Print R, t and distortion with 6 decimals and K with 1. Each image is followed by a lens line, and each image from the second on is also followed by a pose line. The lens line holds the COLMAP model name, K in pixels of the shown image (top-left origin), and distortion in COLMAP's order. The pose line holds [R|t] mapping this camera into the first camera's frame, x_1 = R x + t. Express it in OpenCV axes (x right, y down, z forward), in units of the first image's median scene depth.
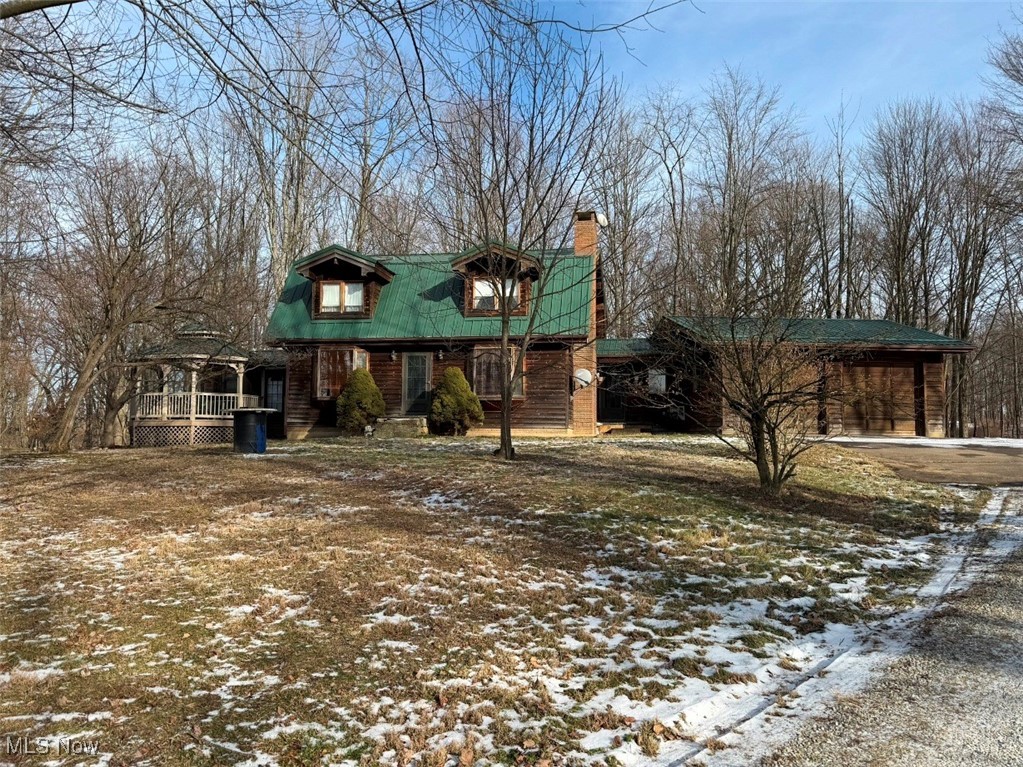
lens RADIAL K [[713.5, 0, 510.1], [0, 713.5, 394.6], [0, 0, 1]] dist [0.099847, -0.148341]
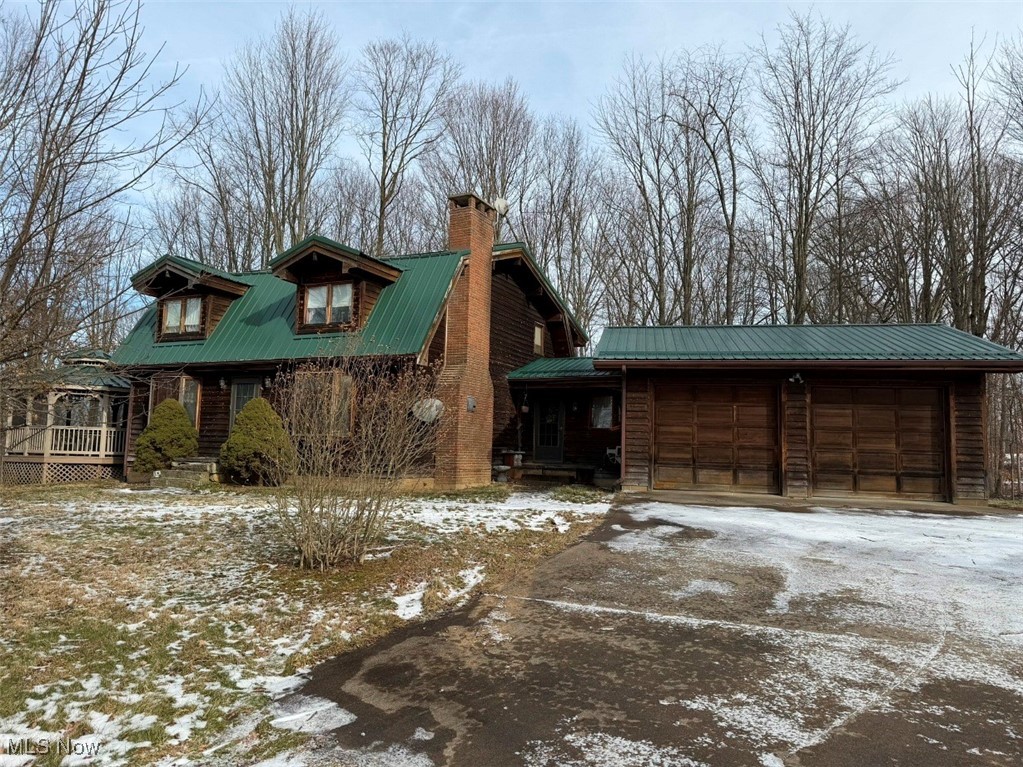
lens RADIAL K [[713.5, 0, 510.1], [0, 713.5, 394.6], [0, 0, 1]] dist [0.099847, -0.148341]
pose [[0.962651, -0.004859, -0.270703, 0.380209], [-0.002070, 0.999678, -0.025306, -0.021263], [0.270738, 0.024921, 0.962330, 0.287473]]
